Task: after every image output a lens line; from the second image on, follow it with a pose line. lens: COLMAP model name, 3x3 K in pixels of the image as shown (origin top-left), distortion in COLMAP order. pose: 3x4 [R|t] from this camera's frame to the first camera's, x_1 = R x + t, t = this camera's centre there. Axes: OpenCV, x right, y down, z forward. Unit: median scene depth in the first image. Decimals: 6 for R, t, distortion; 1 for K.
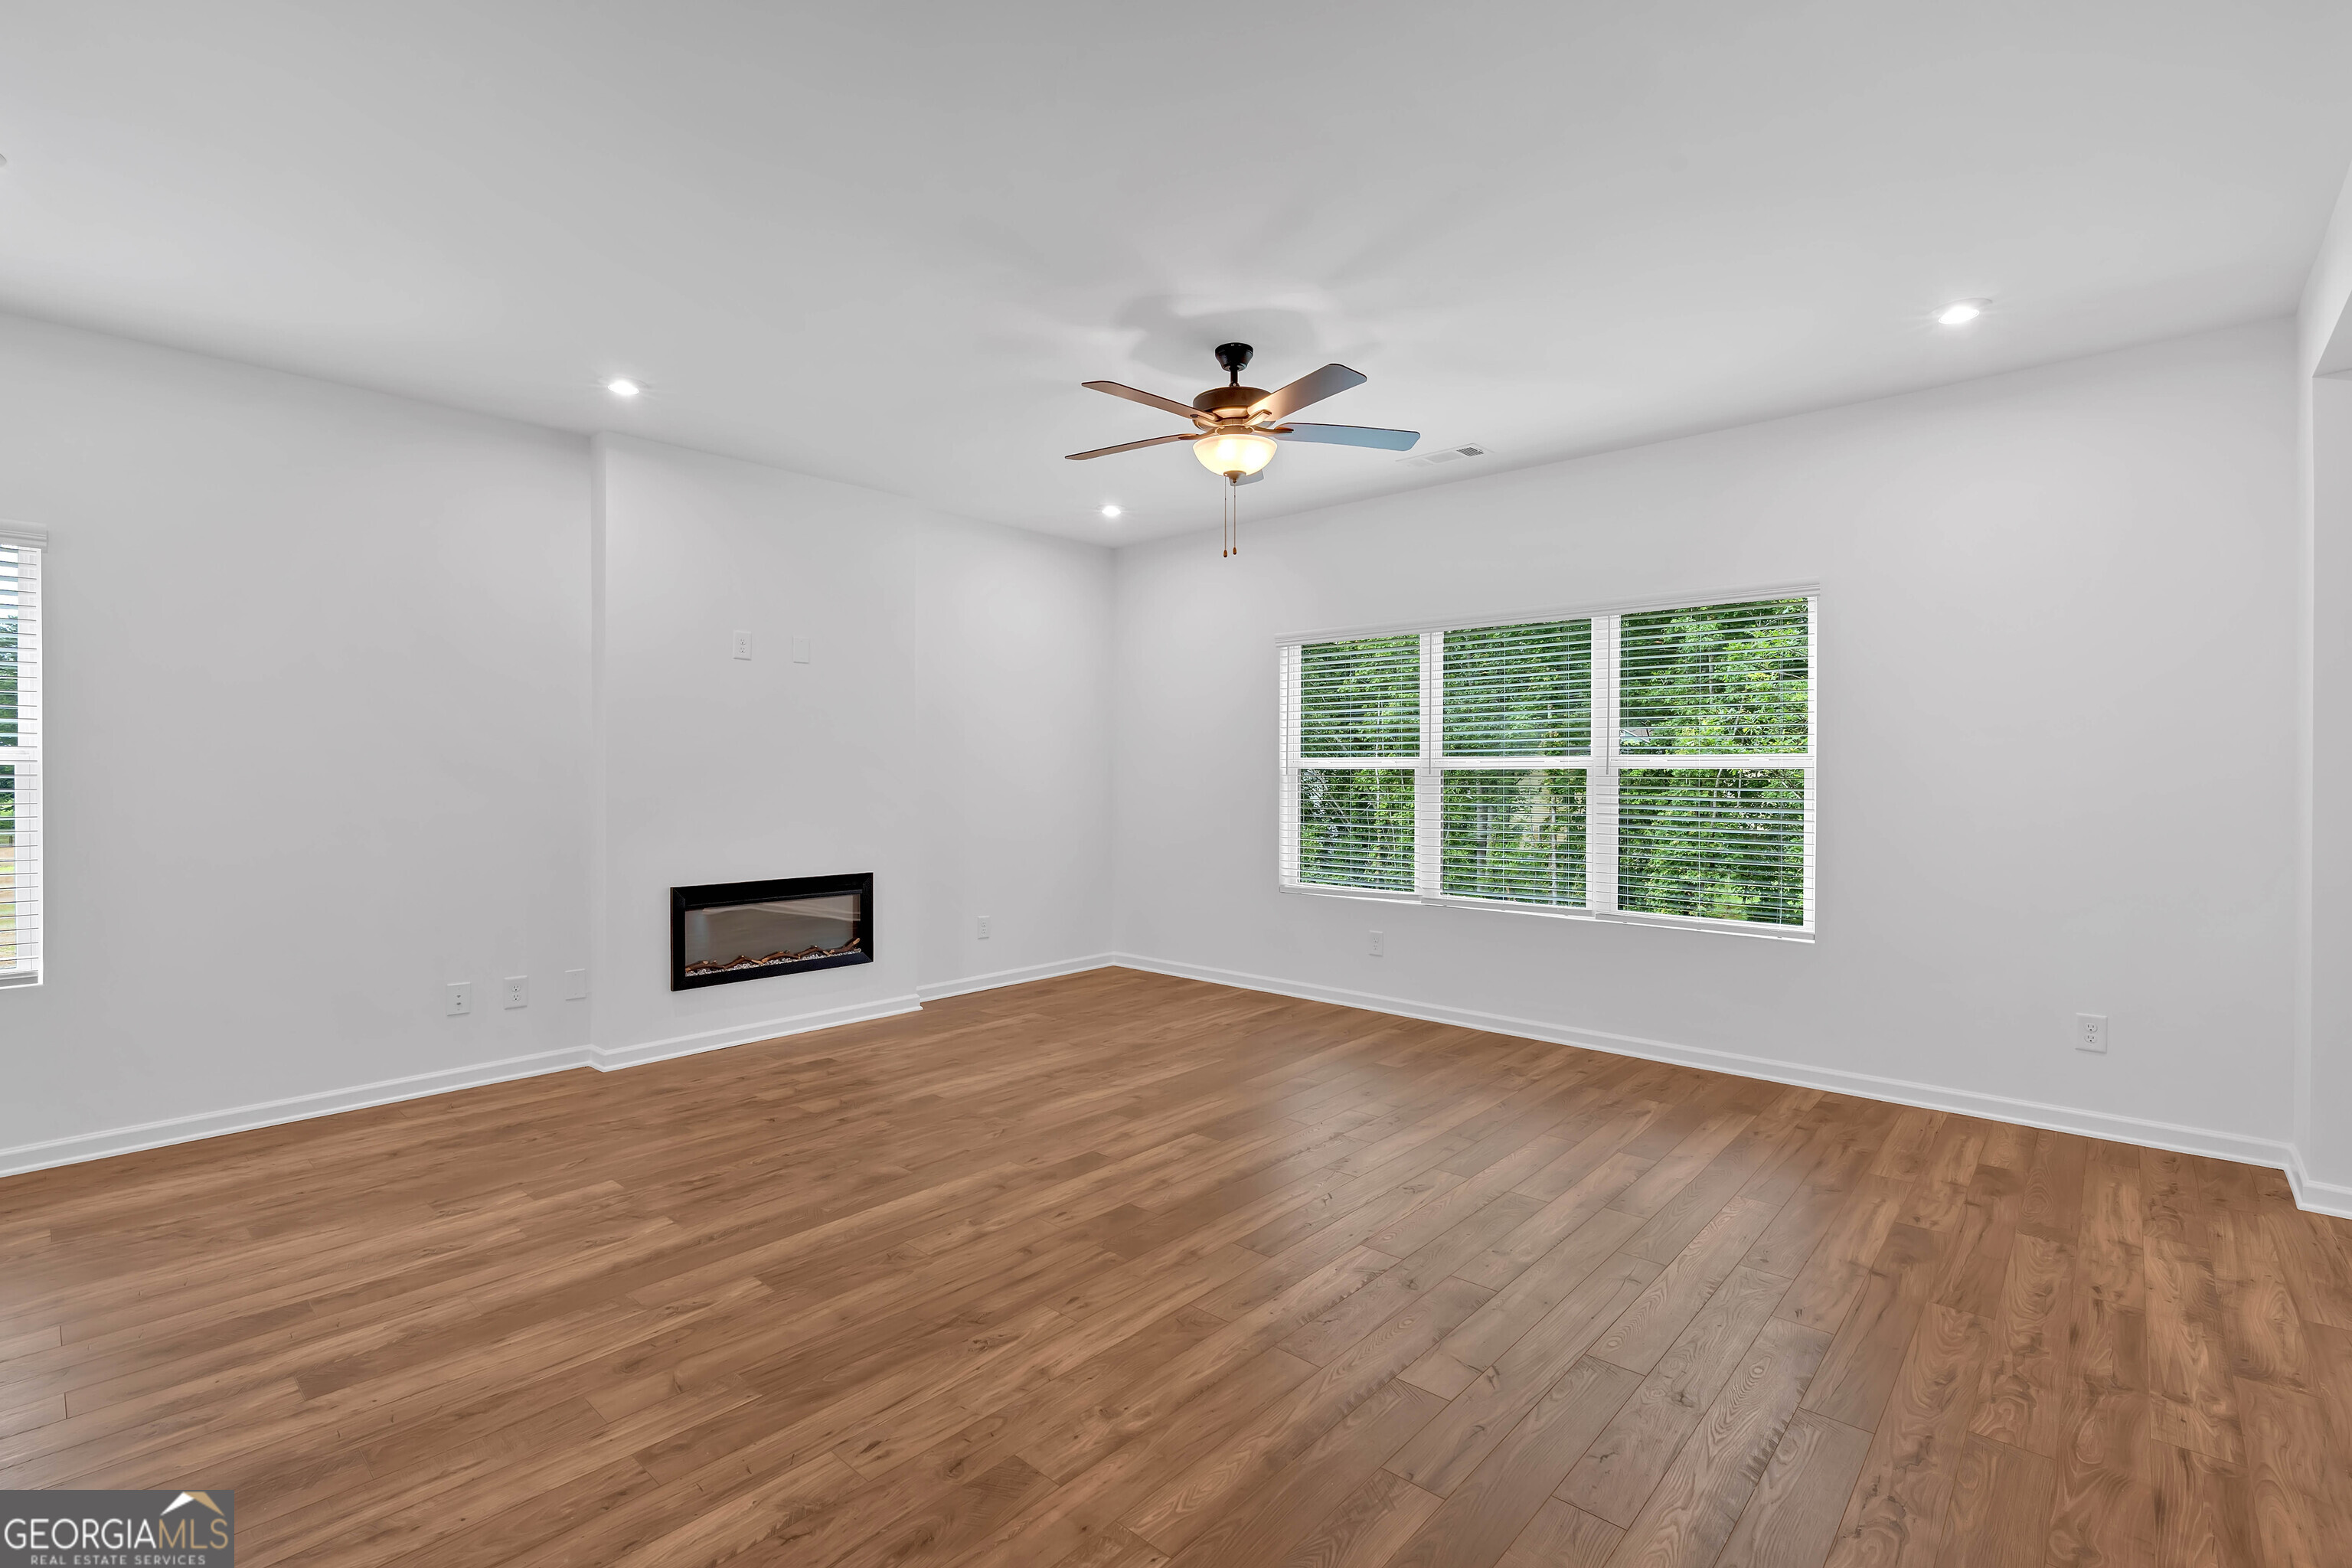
lens RADIAL K [[1063.8, 0, 1169.7], [0, 1063.8, 778.8], [0, 0, 1]] dist [-0.002099, 0.000699]
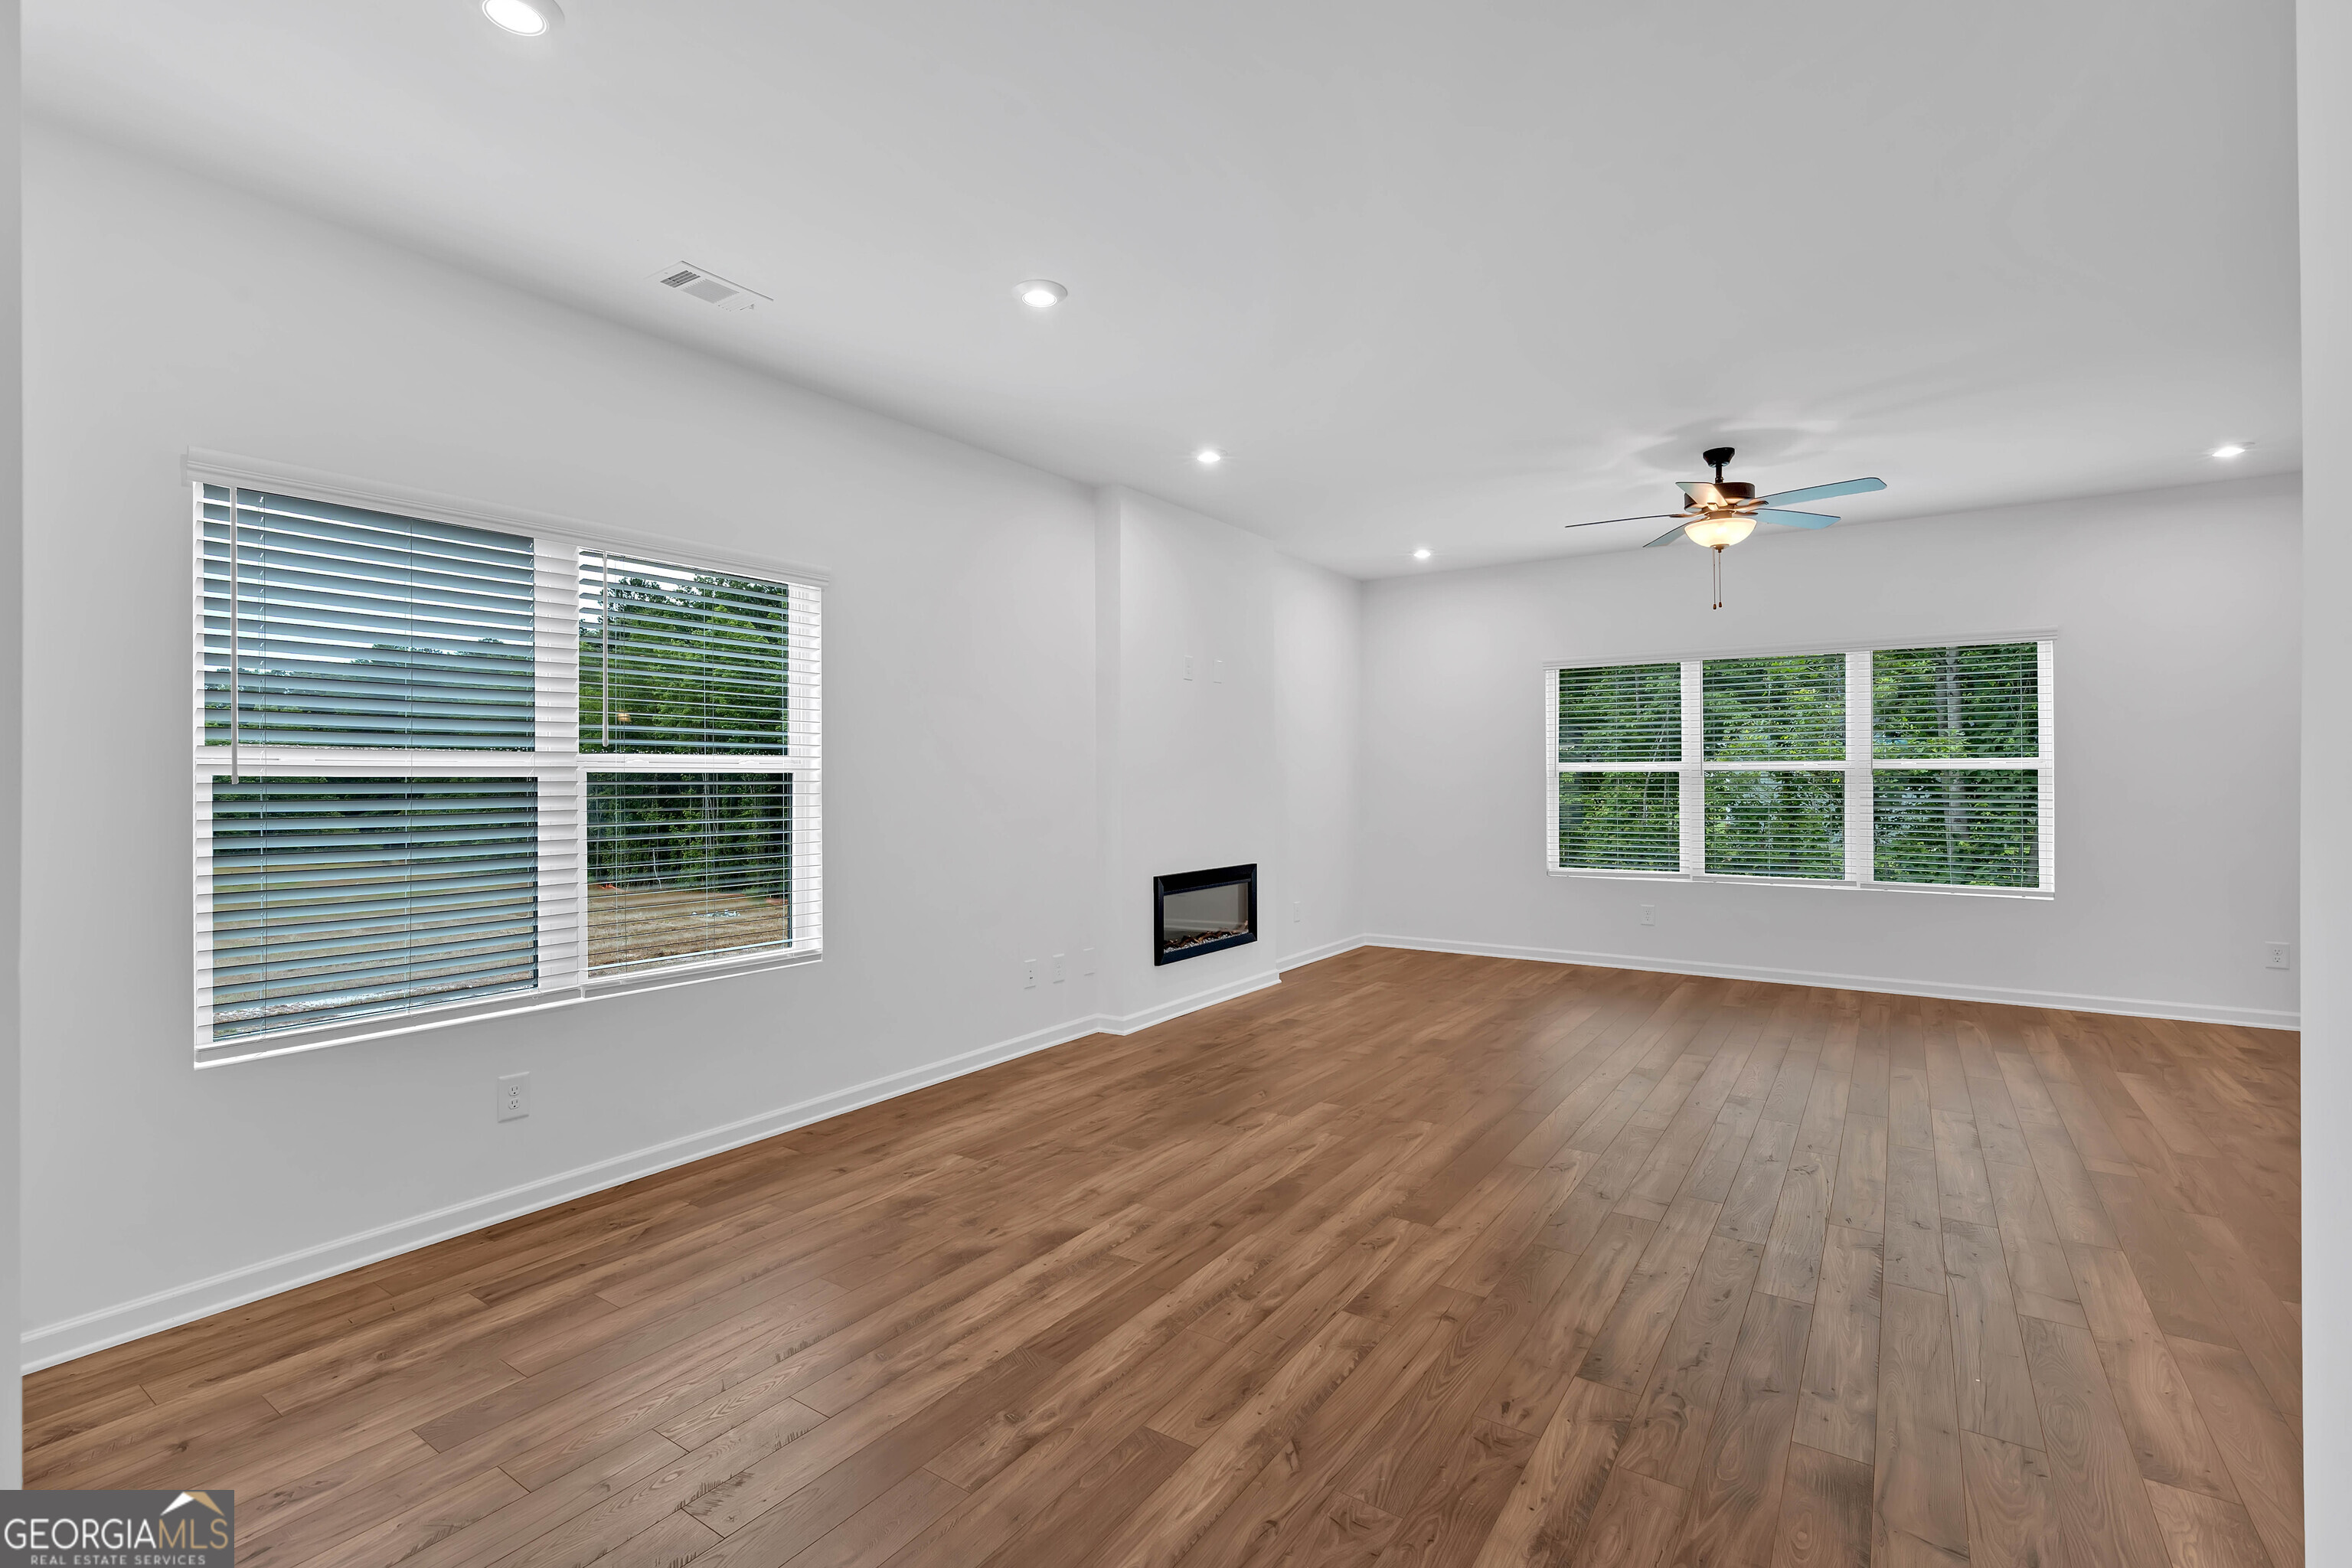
lens RADIAL K [[1054.3, 0, 1172.5], [0, 1054.3, 778.5], [0, 0, 1]] dist [-0.002974, 0.000751]
pose [[0.991093, -0.007339, 0.132967, -0.687551], [0.008129, 0.999952, -0.005398, 0.000546], [-0.132921, 0.006431, 0.991106, -0.170950]]
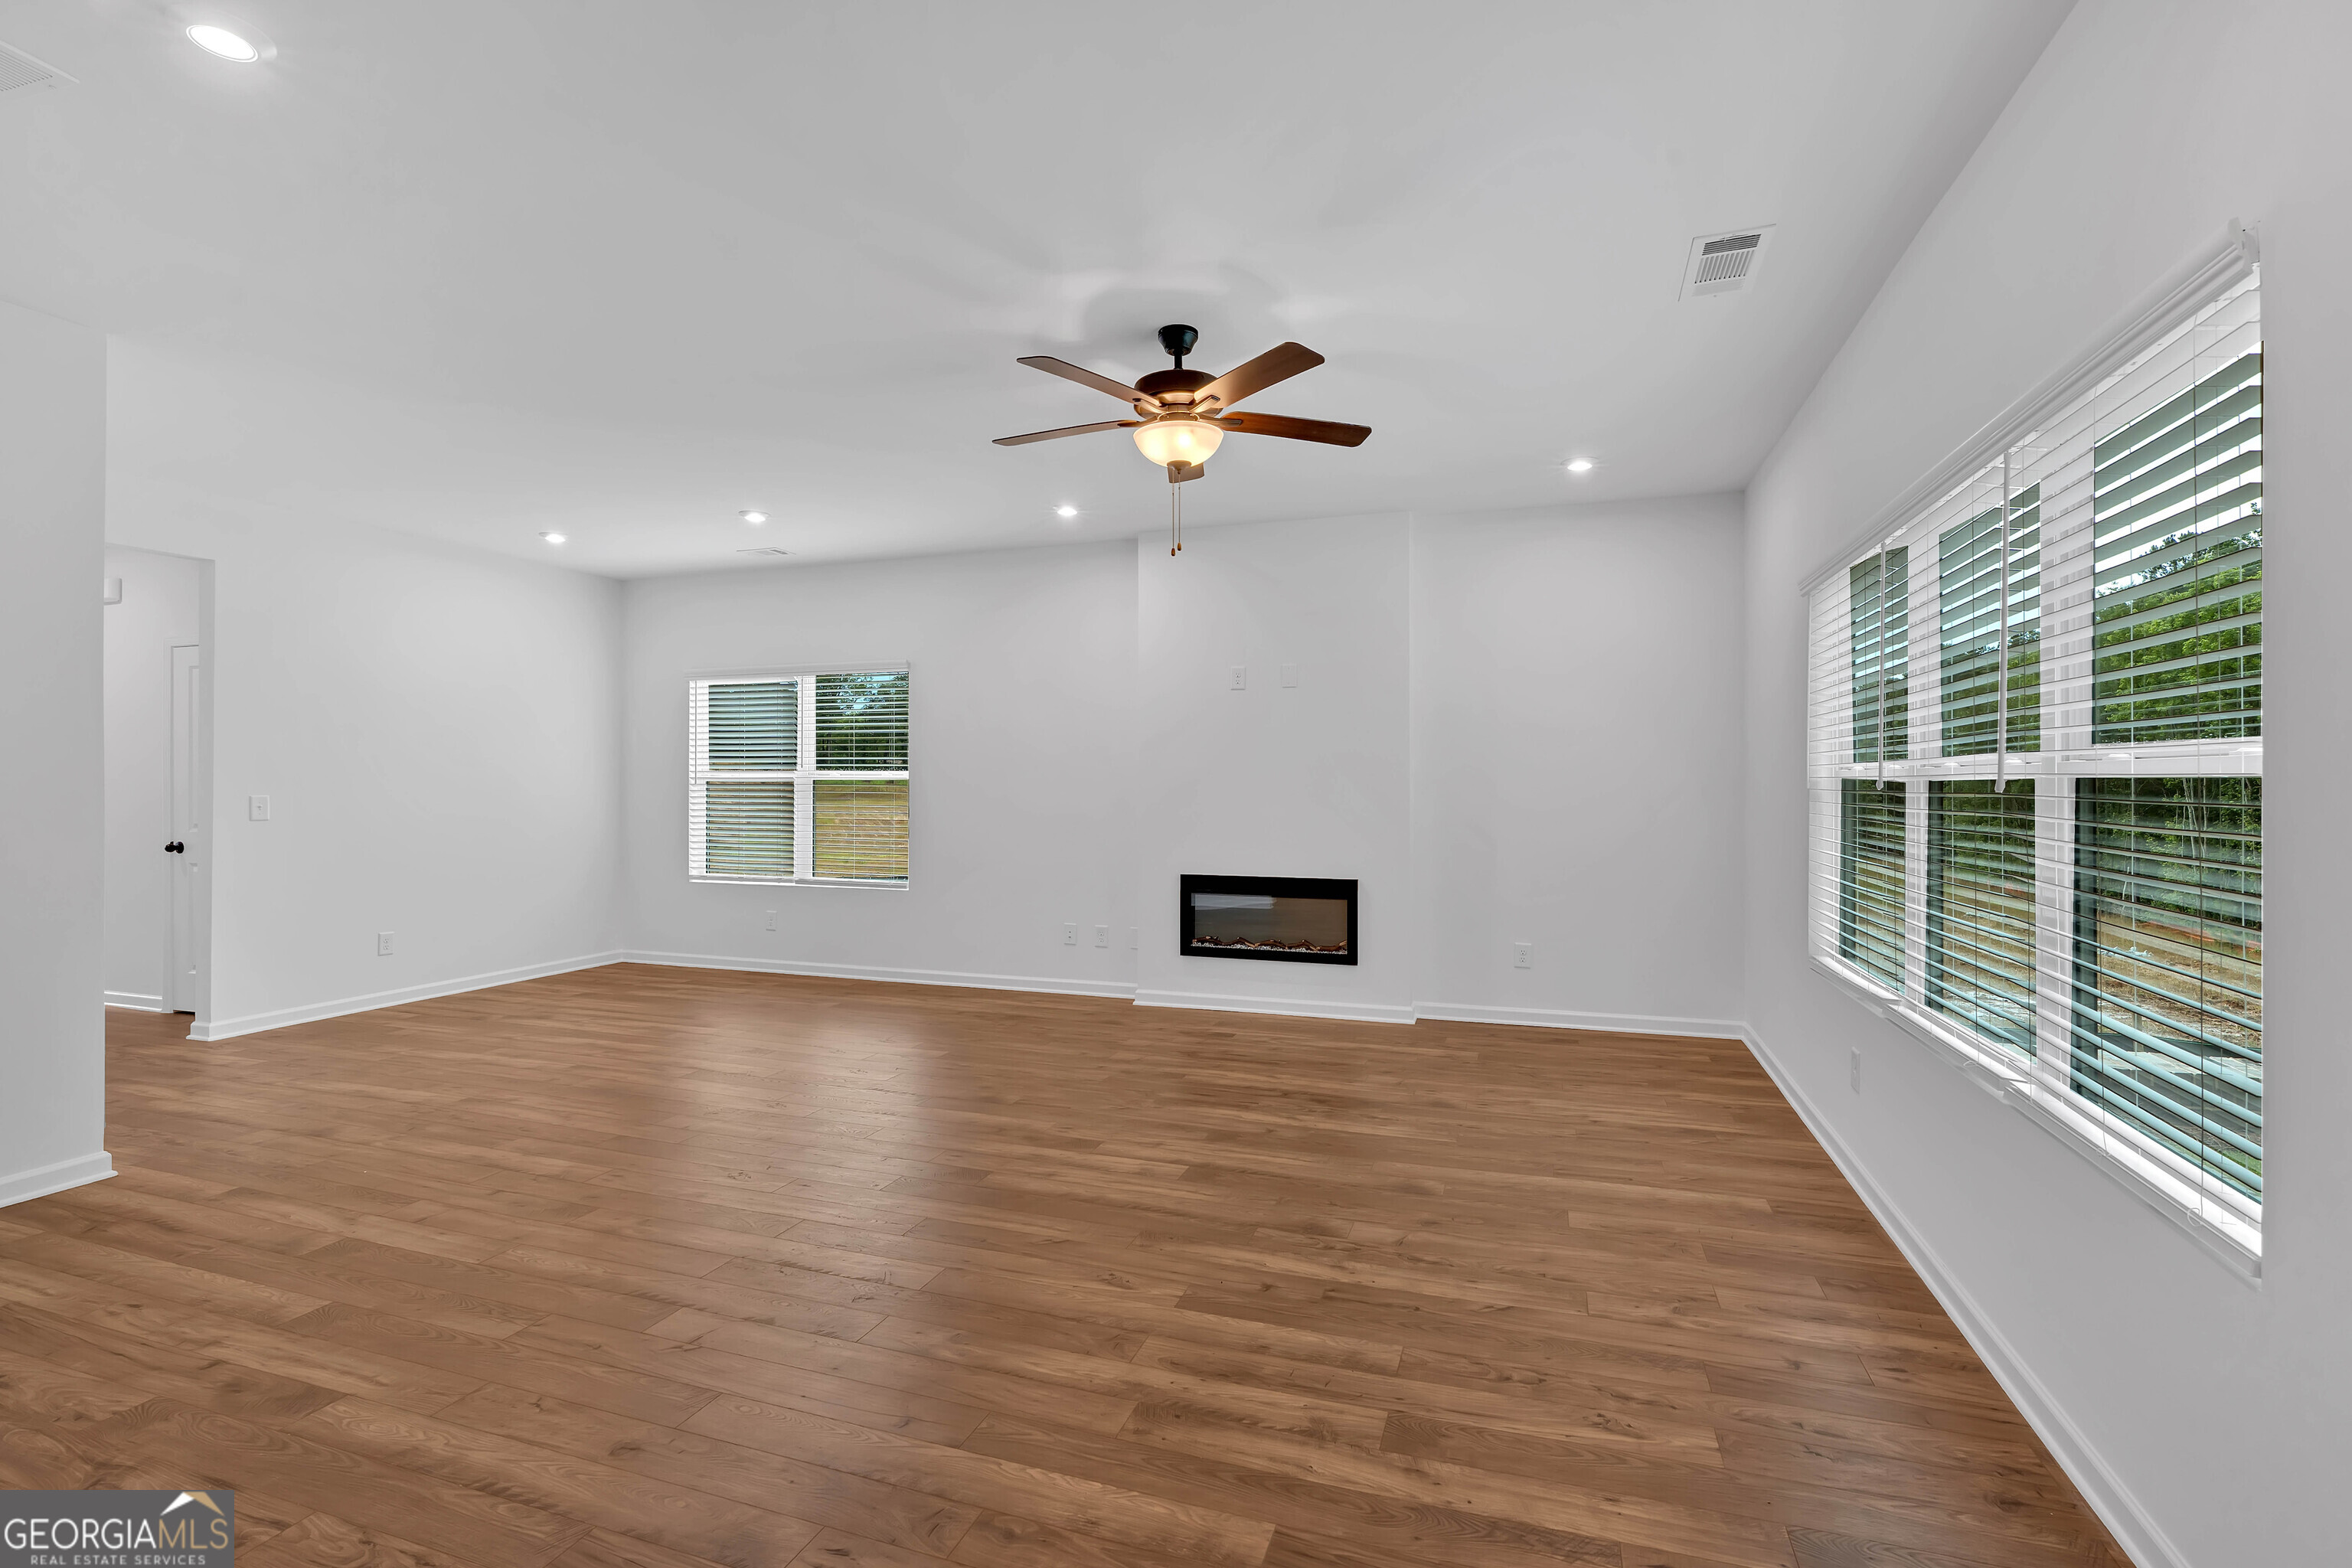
lens RADIAL K [[1054.3, 0, 1172.5], [0, 1054.3, 778.5], [0, 0, 1]] dist [-0.002974, 0.000751]
pose [[0.395243, -0.004481, -0.918566, 0.796023], [-0.006824, 0.999946, -0.007814, -0.003754], [0.918551, 0.009357, 0.395191, 0.555240]]
